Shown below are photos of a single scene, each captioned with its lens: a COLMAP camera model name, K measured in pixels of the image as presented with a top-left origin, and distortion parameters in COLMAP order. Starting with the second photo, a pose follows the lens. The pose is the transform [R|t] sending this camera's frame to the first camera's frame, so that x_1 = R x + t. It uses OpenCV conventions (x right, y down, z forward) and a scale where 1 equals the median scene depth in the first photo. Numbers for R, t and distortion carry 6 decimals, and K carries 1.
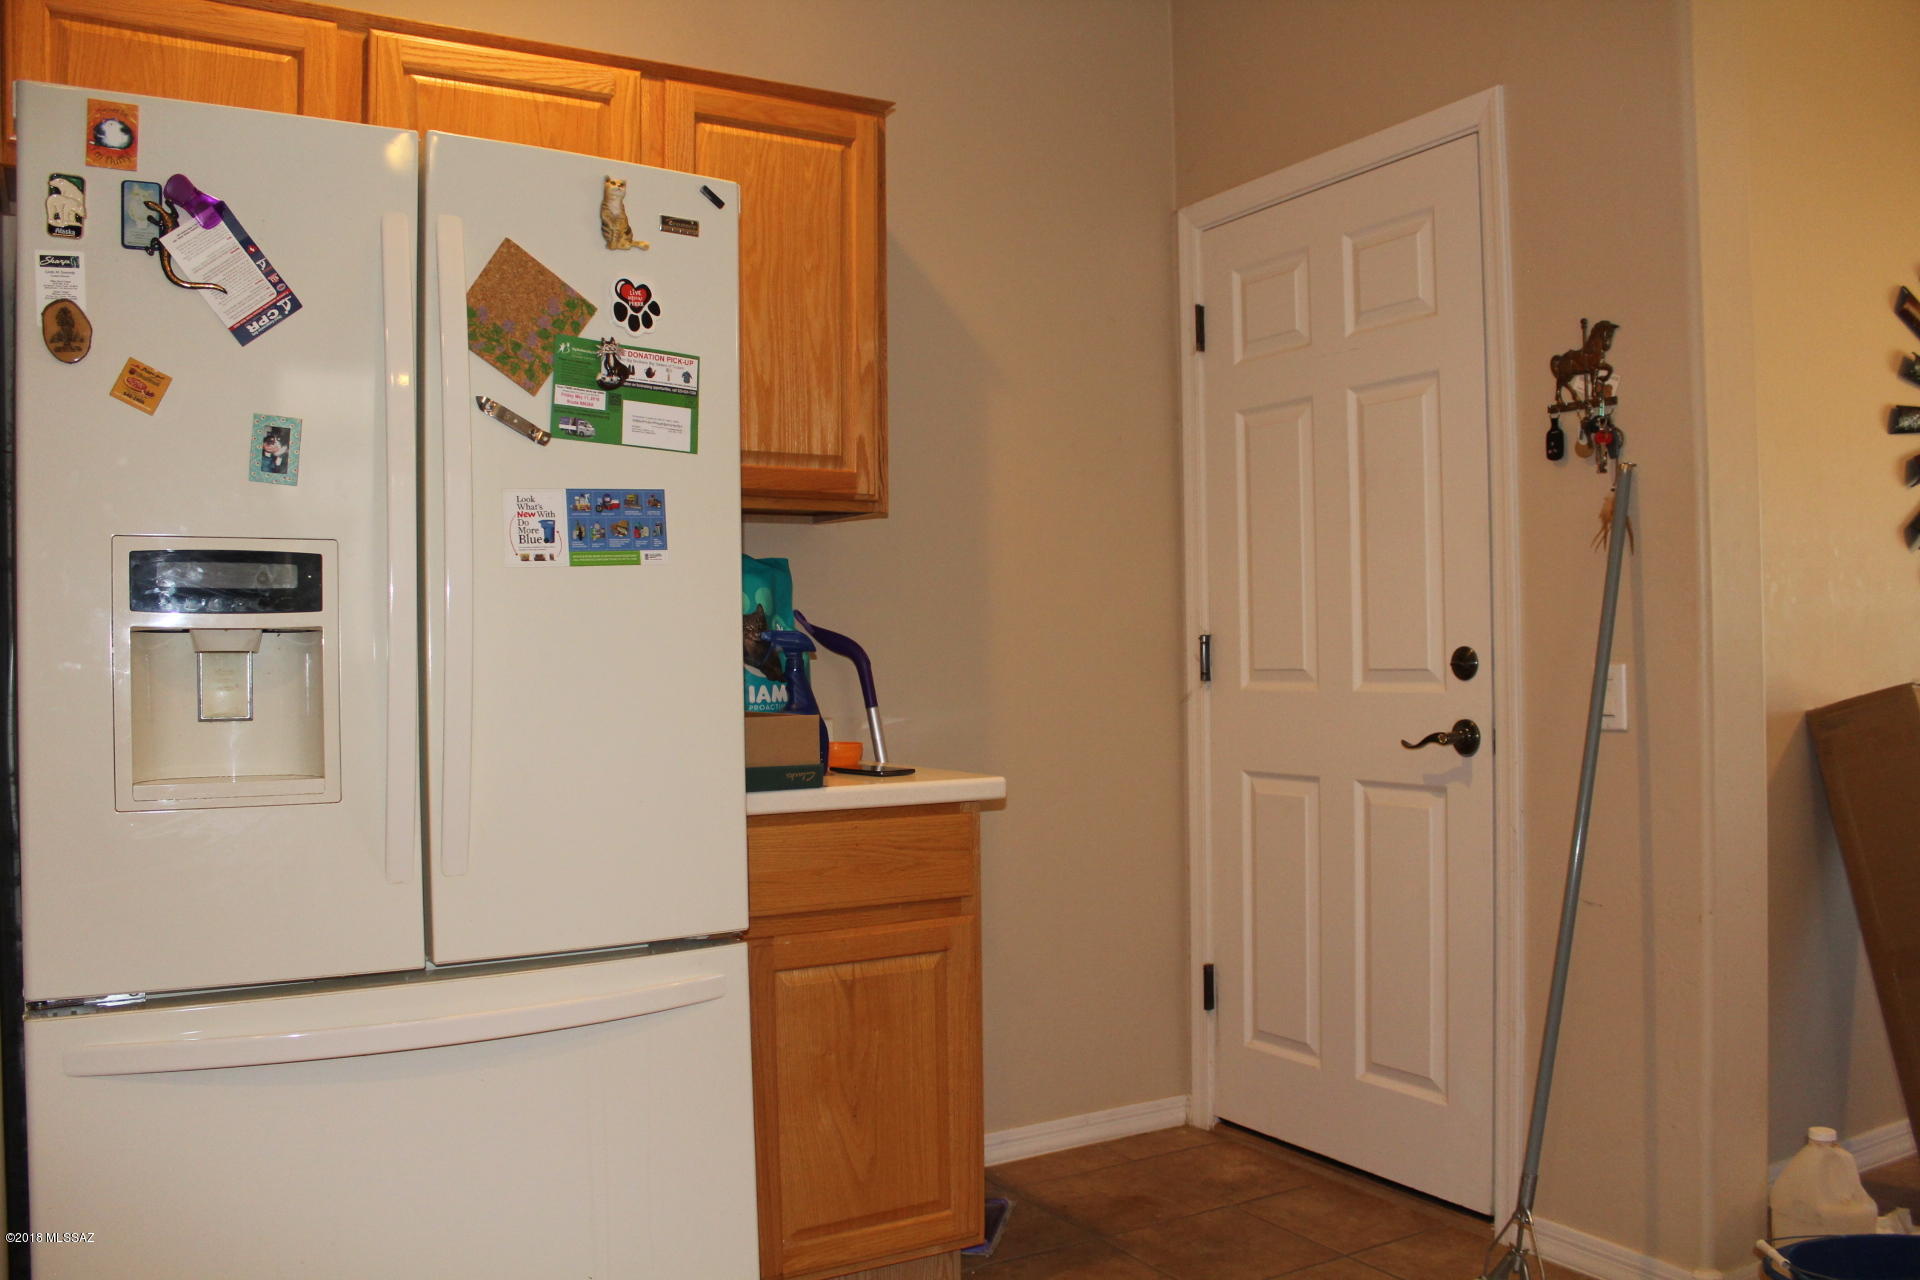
lens RADIAL K [[1574.1, 0, 965.8], [0, 1574.1, 646.6], [0, 0, 1]] dist [-0.161428, 0.135079]
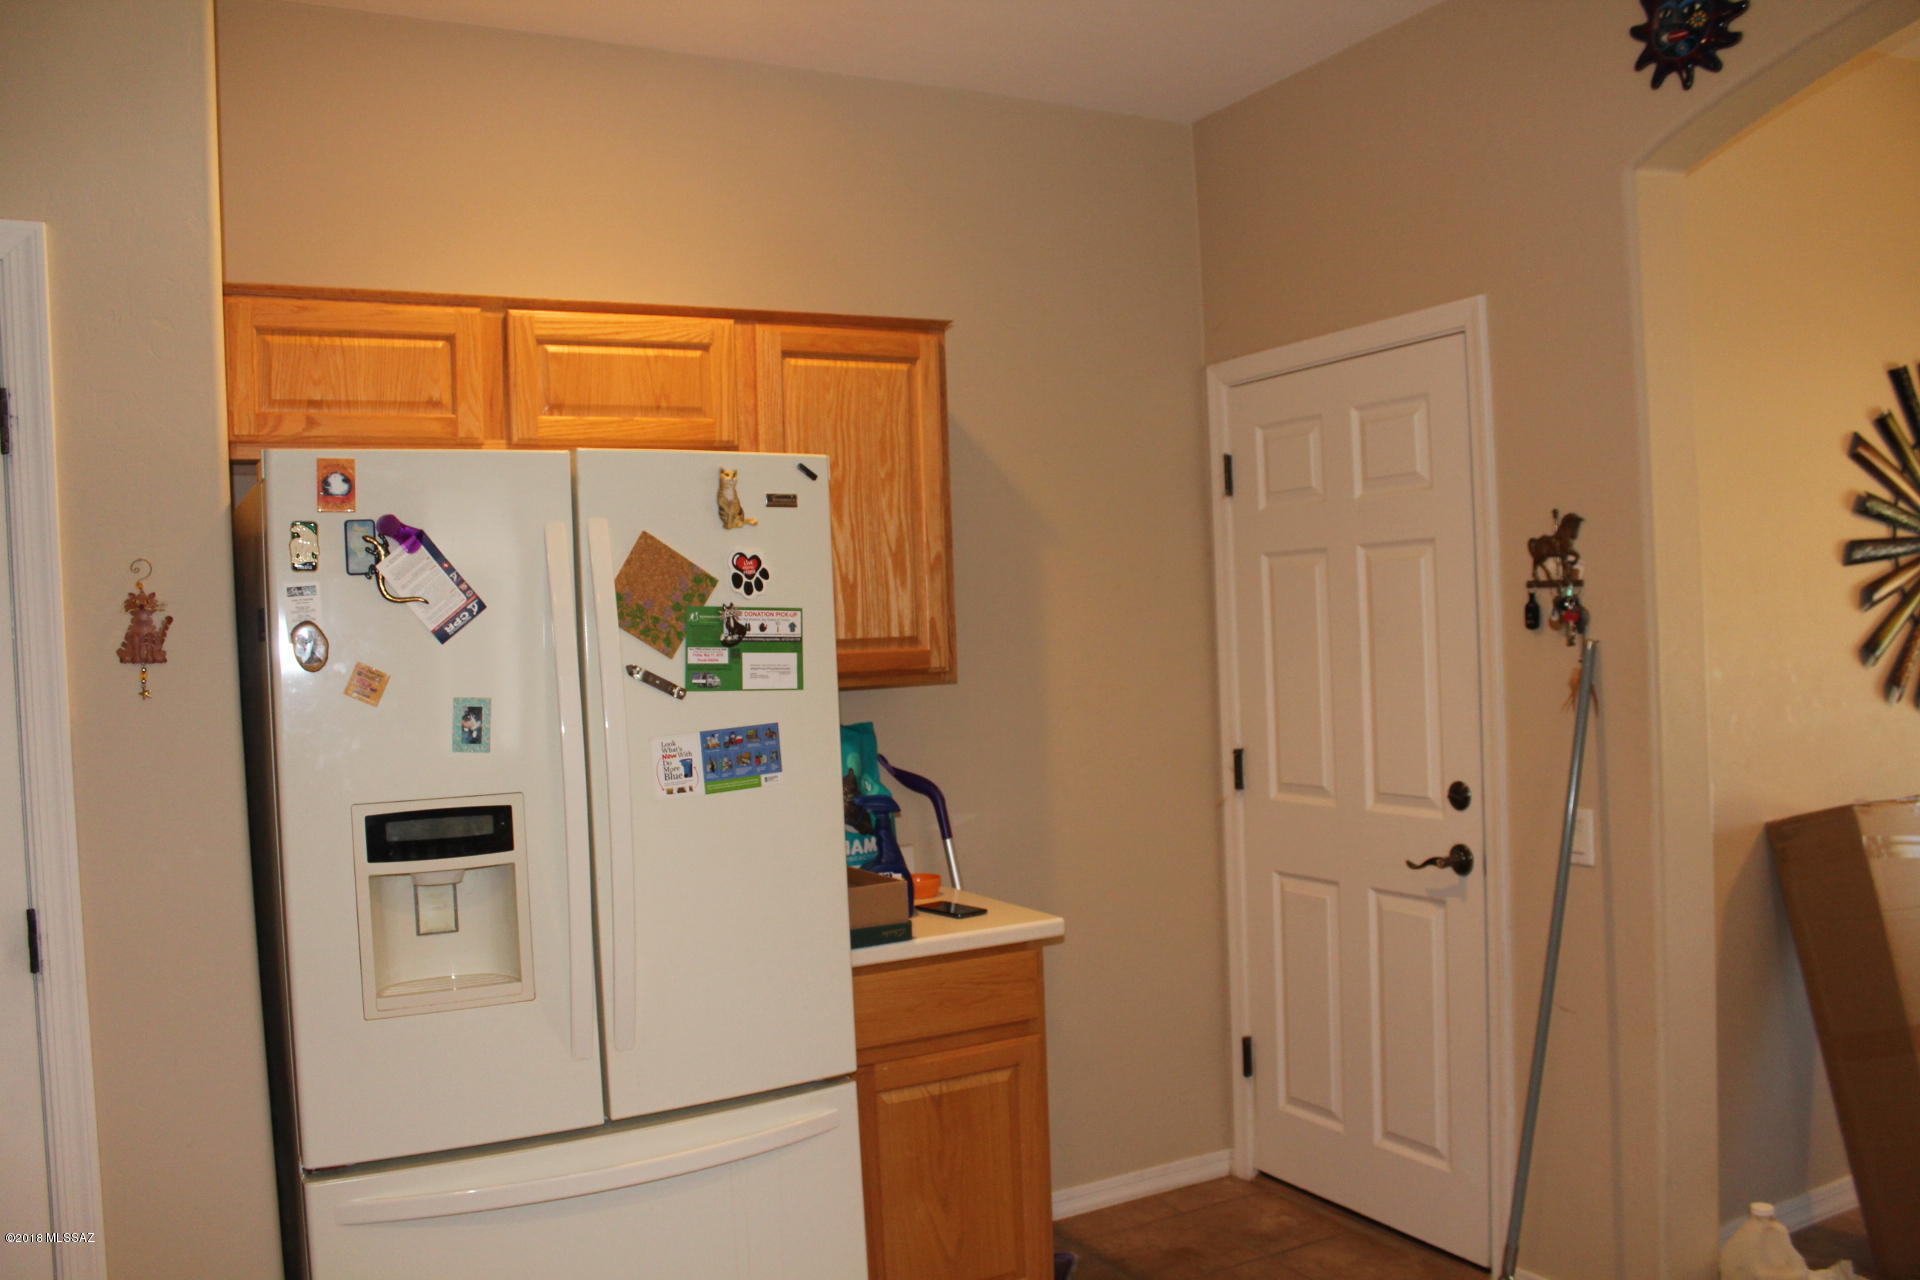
lens RADIAL K [[1574.1, 0, 972.4], [0, 1574.1, 647.1], [0, 0, 1]] dist [-0.161428, 0.135079]
pose [[0.999133, -0.025998, -0.032526, 0.000078], [0.026695, 0.999419, 0.021187, -0.149197], [0.031956, -0.022037, 0.999246, -0.179815]]
